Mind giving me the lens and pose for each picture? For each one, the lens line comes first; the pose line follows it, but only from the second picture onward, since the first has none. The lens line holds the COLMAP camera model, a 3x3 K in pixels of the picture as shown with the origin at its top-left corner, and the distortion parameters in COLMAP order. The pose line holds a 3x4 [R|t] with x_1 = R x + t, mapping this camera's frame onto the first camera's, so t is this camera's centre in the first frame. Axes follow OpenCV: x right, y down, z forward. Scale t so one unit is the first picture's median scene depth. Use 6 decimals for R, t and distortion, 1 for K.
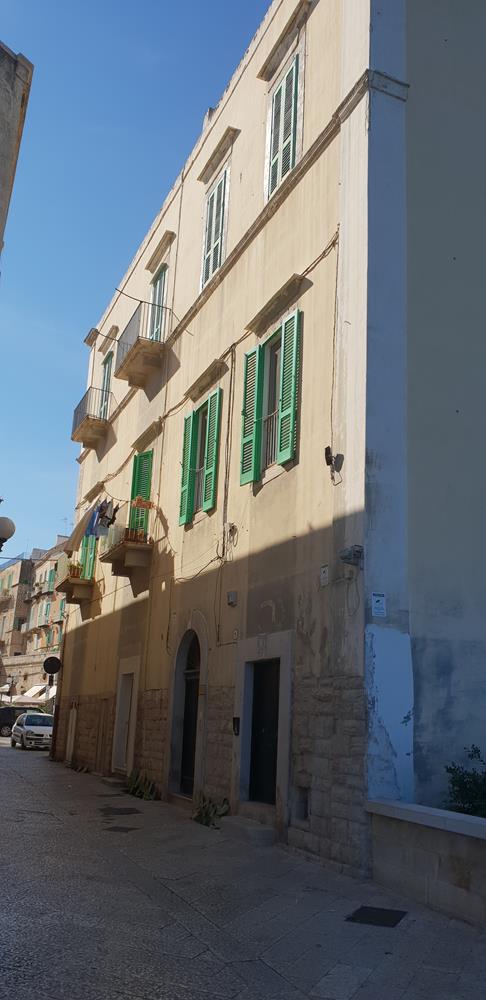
lens RADIAL K [[794.2, 0, 243.5], [0, 794.2, 497.1], [0, 0, 1]] dist [0.073431, -0.069055]
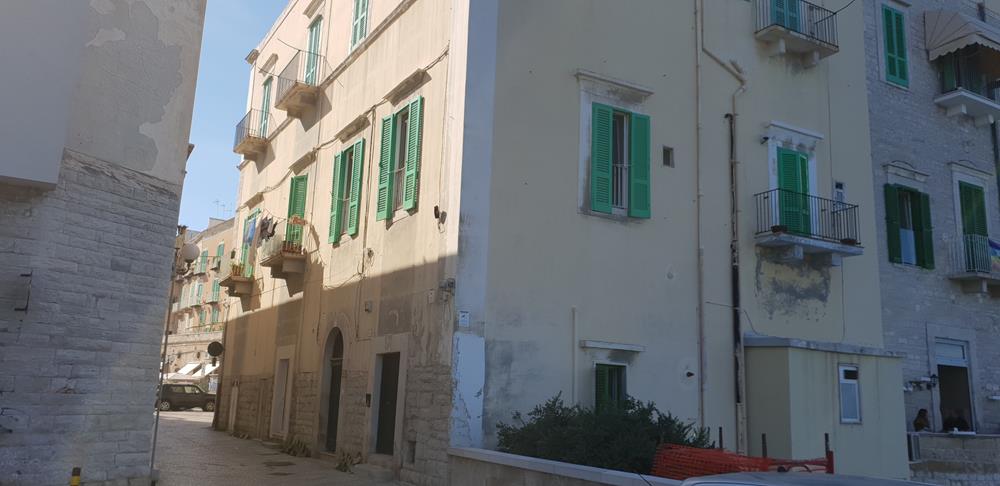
lens RADIAL K [[794.2, 0, 510.7], [0, 794.2, 217.6], [0, 0, 1]] dist [0.073431, -0.069055]
pose [[0.990152, 0.019689, 0.138604, 0.034233], [-0.027771, 0.998009, 0.056625, -0.102260], [-0.137213, -0.059917, 0.988728, -0.341448]]
